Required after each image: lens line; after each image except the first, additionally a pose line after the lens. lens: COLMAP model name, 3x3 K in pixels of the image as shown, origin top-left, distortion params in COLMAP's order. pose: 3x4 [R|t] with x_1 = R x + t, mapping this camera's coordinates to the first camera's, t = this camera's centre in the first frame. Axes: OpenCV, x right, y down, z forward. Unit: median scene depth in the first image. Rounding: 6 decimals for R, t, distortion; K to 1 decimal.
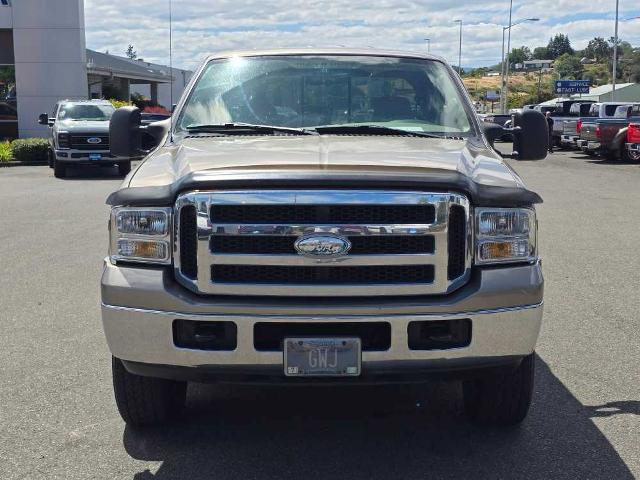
lens RADIAL K [[975.7, 0, 318.3], [0, 975.7, 243.4], [0, 0, 1]] dist [0.068114, 0.000000]
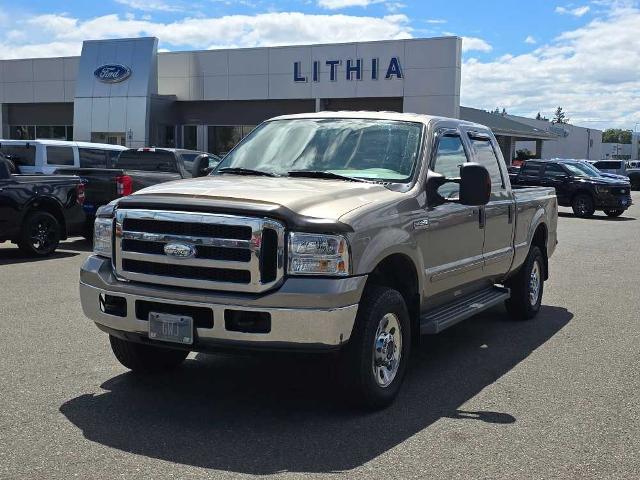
lens RADIAL K [[877.2, 0, 322.5], [0, 877.2, 235.9], [0, 0, 1]] dist [0.084134, 0.000000]
pose [[0.885613, 0.061811, -0.460293, 0.735005], [-0.086678, 0.995688, -0.033062, 0.005178], [0.456264, 0.069178, 0.887151, -0.048277]]
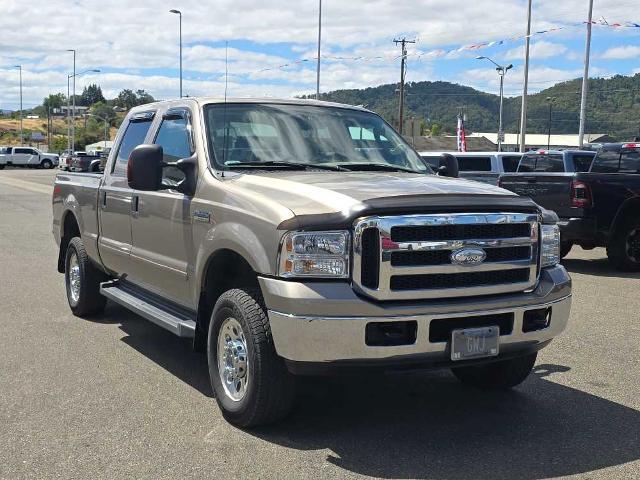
lens RADIAL K [[877.2, 0, 326.4], [0, 877.2, 239.2], [0, 0, 1]] dist [0.084134, 0.000000]
pose [[0.867393, -0.029895, 0.496724, -0.691003], [0.048036, 0.998562, -0.023786, -0.001893], [-0.495299, 0.044492, 0.867582, 0.077630]]
